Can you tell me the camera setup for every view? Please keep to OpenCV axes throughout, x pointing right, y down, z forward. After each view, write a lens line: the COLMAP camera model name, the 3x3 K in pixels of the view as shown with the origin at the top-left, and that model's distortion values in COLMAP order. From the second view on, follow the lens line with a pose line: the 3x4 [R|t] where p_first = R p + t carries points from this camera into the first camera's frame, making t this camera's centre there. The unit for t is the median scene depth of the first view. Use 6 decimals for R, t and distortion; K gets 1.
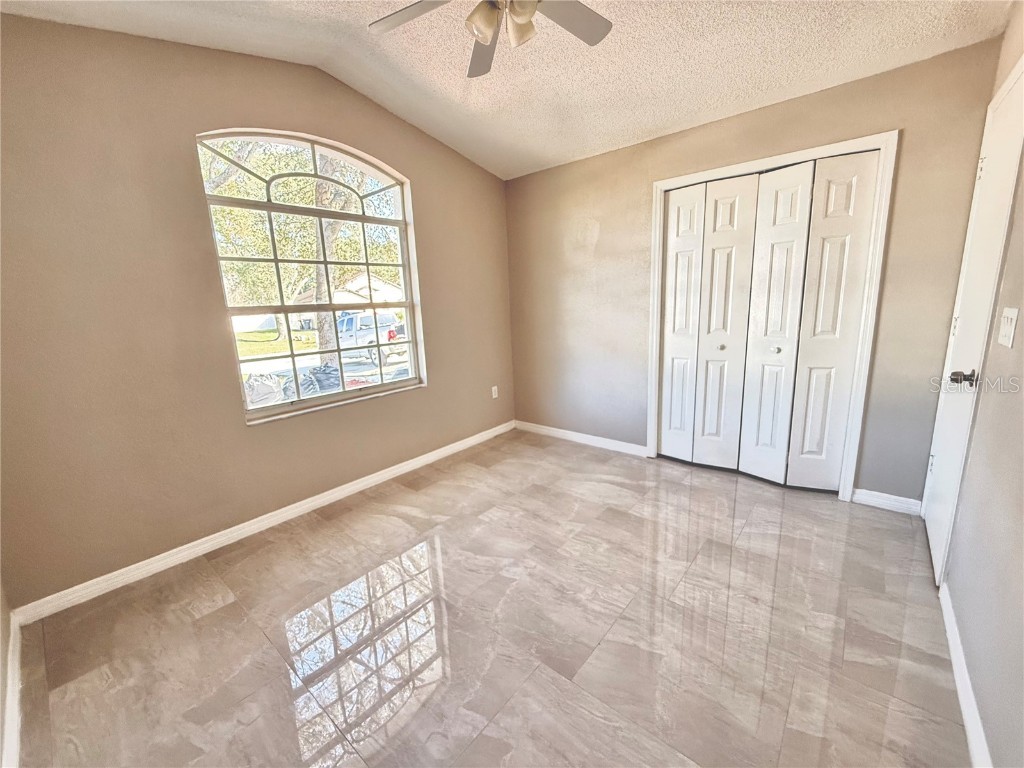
lens RADIAL K [[409.5, 0, 514.1], [0, 409.5, 385.2], [0, 0, 1]] dist [0.000699, 0.000184]
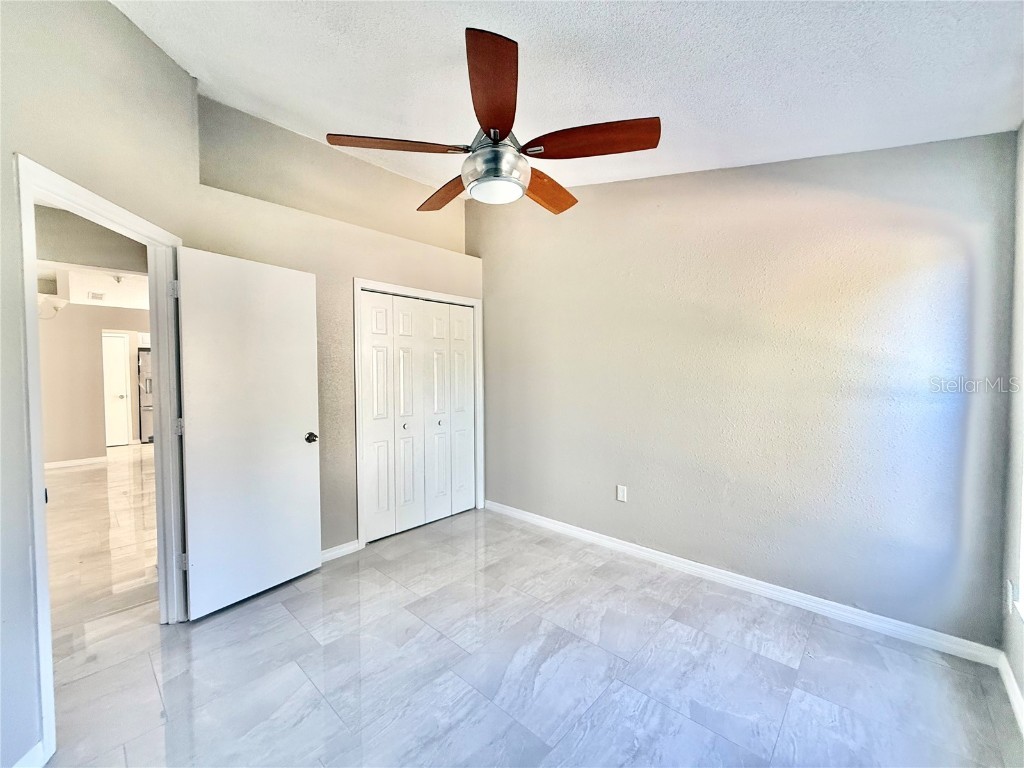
lens RADIAL K [[409.5, 0, 514.1], [0, 409.5, 385.2], [0, 0, 1]] dist [0.000699, 0.000184]
pose [[0.051320, 0.016348, 0.998548, -0.834733], [0.207455, 0.977881, -0.026672, -0.132700], [-0.976897, 0.208523, 0.046794, 0.724839]]
